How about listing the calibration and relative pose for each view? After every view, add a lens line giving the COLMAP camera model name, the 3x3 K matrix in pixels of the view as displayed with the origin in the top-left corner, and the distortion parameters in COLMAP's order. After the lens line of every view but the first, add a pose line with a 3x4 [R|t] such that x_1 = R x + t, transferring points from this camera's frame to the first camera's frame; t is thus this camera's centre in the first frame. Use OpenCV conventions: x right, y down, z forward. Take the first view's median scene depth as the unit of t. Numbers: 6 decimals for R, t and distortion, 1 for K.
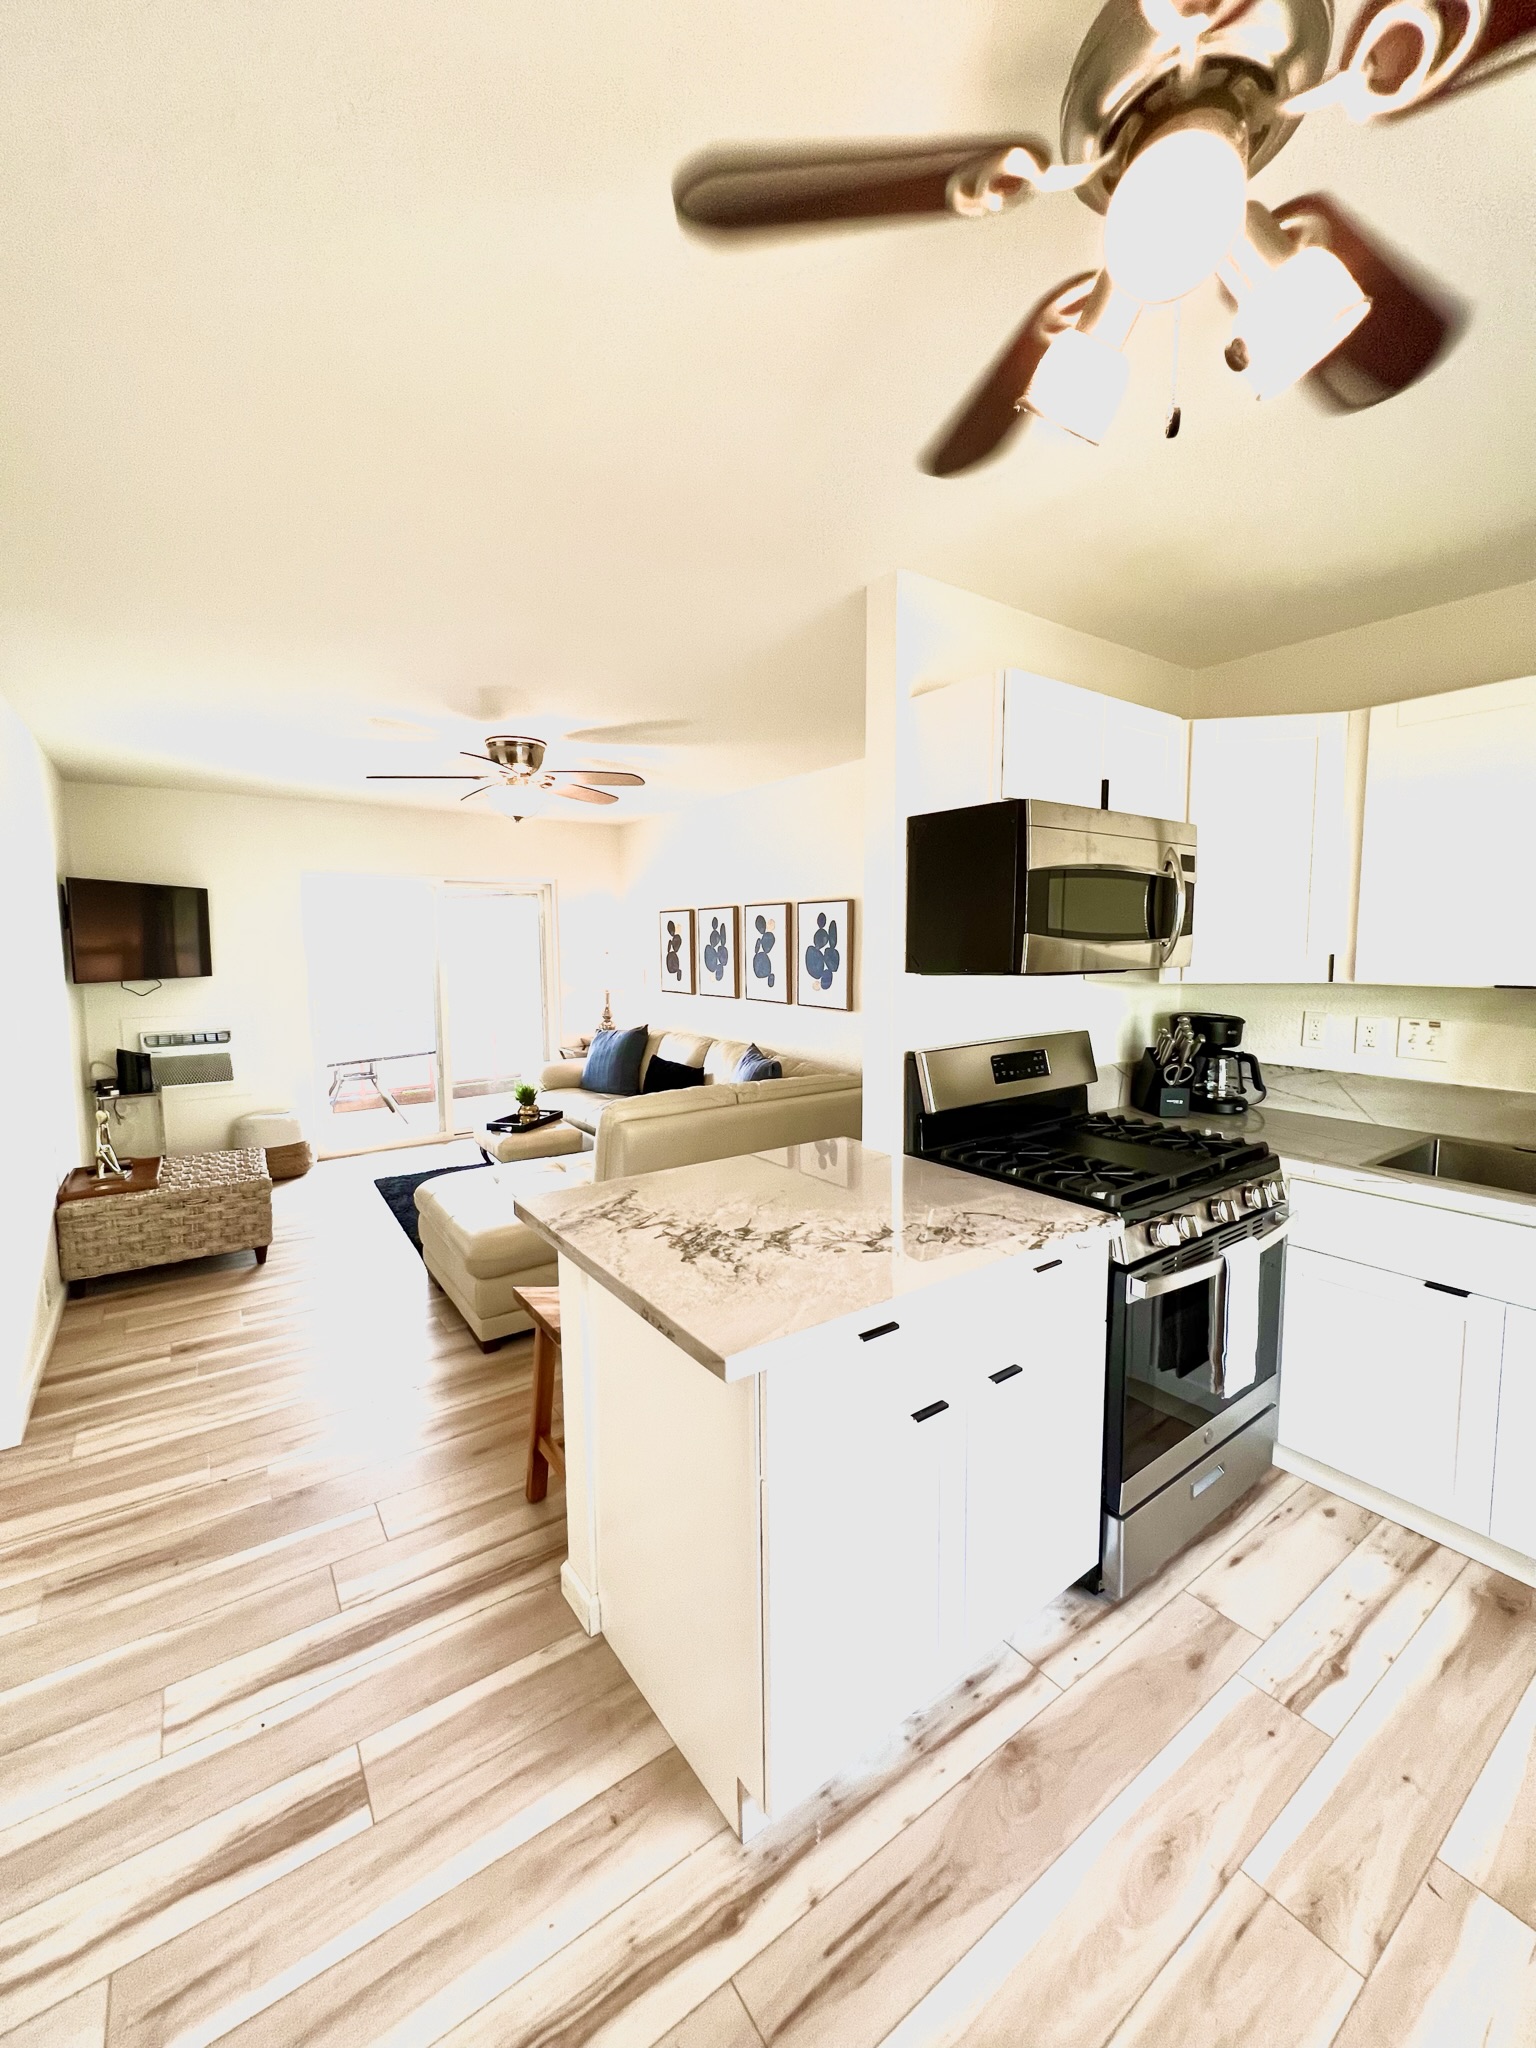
lens RADIAL K [[830.2, 0, 775.2], [0, 830.2, 1020.4], [0, 0, 1]] dist [-0.001340, 0.000634]
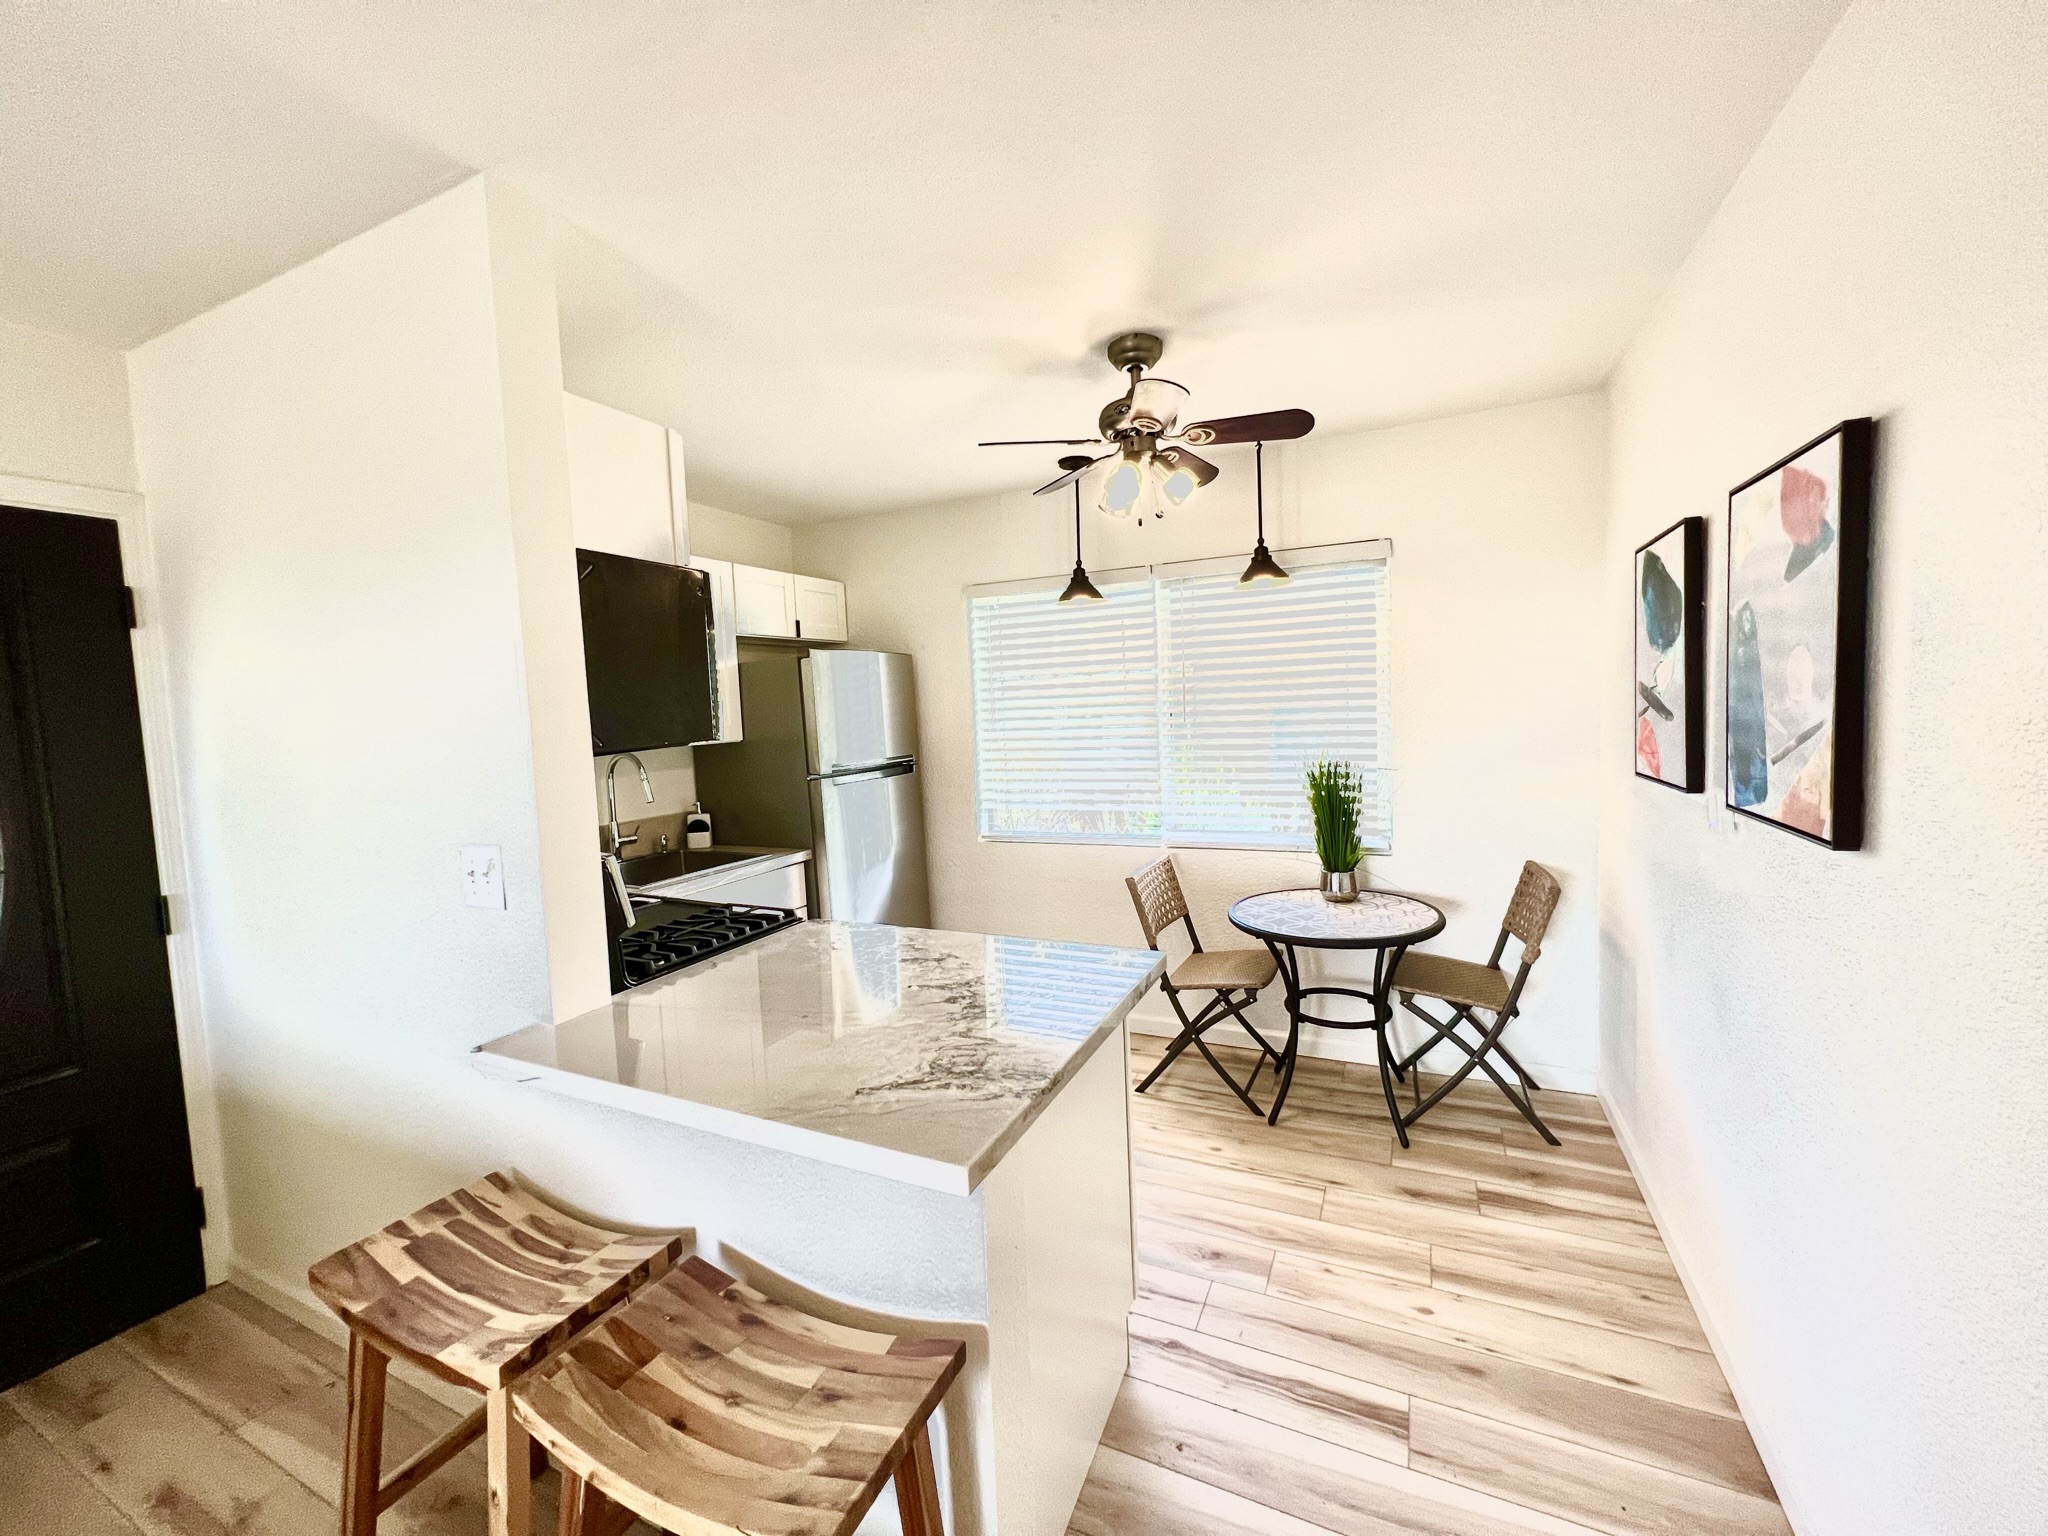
lens RADIAL K [[830.2, 0, 1019.2], [0, 830.2, 760.8], [0, 0, 1]] dist [-0.001340, 0.000634]
pose [[-0.477431, -0.038438, 0.877828, -0.885316], [0.131109, 0.984742, 0.114426, -0.115094], [-0.868833, 0.169722, -0.465107, 1.306074]]
